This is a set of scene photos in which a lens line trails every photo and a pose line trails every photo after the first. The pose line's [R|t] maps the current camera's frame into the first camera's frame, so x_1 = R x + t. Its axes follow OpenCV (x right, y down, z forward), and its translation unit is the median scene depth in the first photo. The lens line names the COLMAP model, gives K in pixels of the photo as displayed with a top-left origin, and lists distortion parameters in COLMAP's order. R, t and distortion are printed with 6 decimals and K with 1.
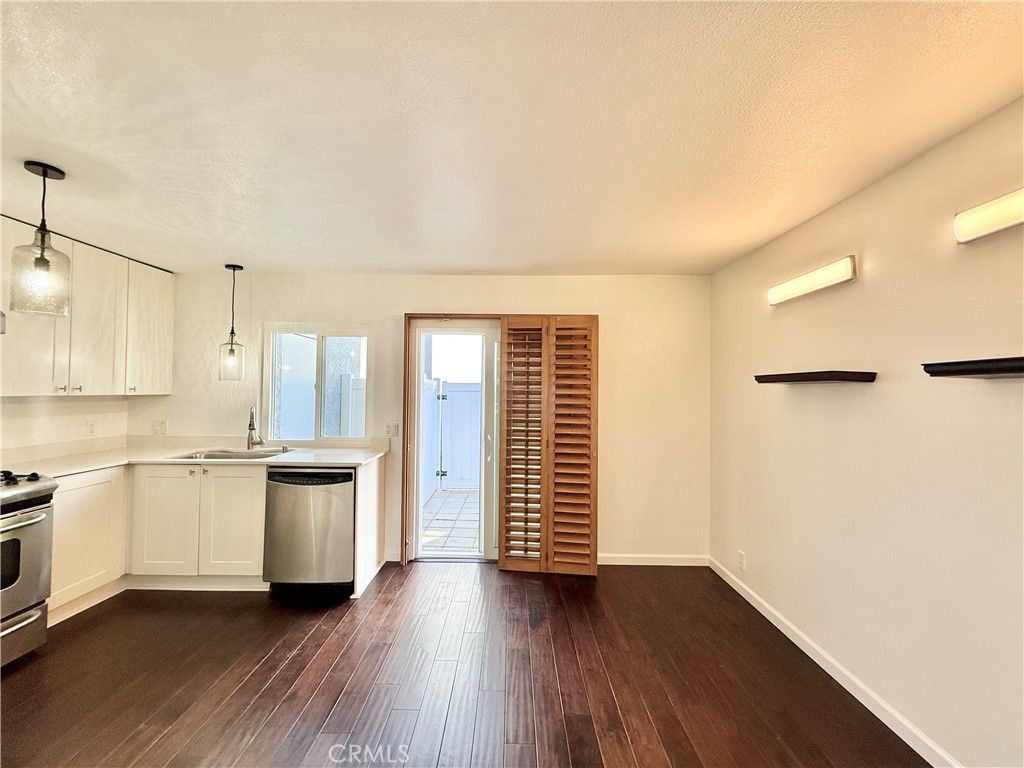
lens RADIAL K [[405.9, 0, 508.5], [0, 405.9, 382.6], [0, 0, 1]] dist [-0.000063, -0.000099]
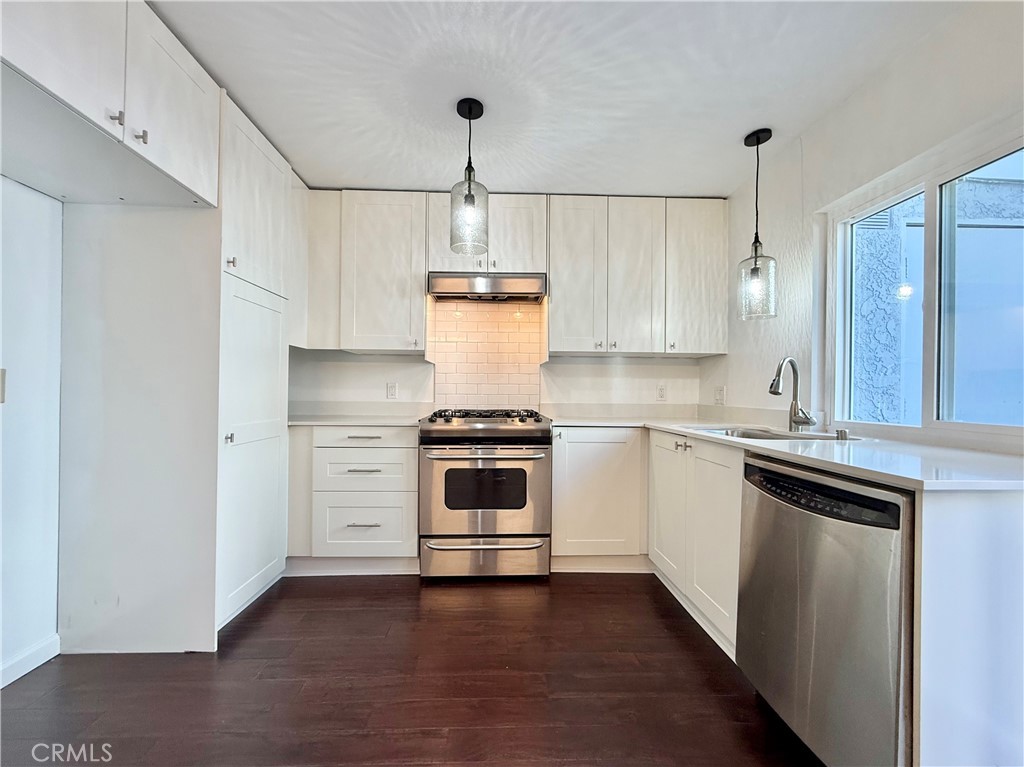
lens RADIAL K [[420.0, 0, 506.8], [0, 420.0, 390.1], [0, 0, 1]] dist [0.001485, 0.000212]
pose [[0.044903, -0.011078, -0.998930, -0.045836], [0.008791, 0.999904, -0.010693, 0.111142], [0.998953, -0.008301, 0.044996, 0.576330]]
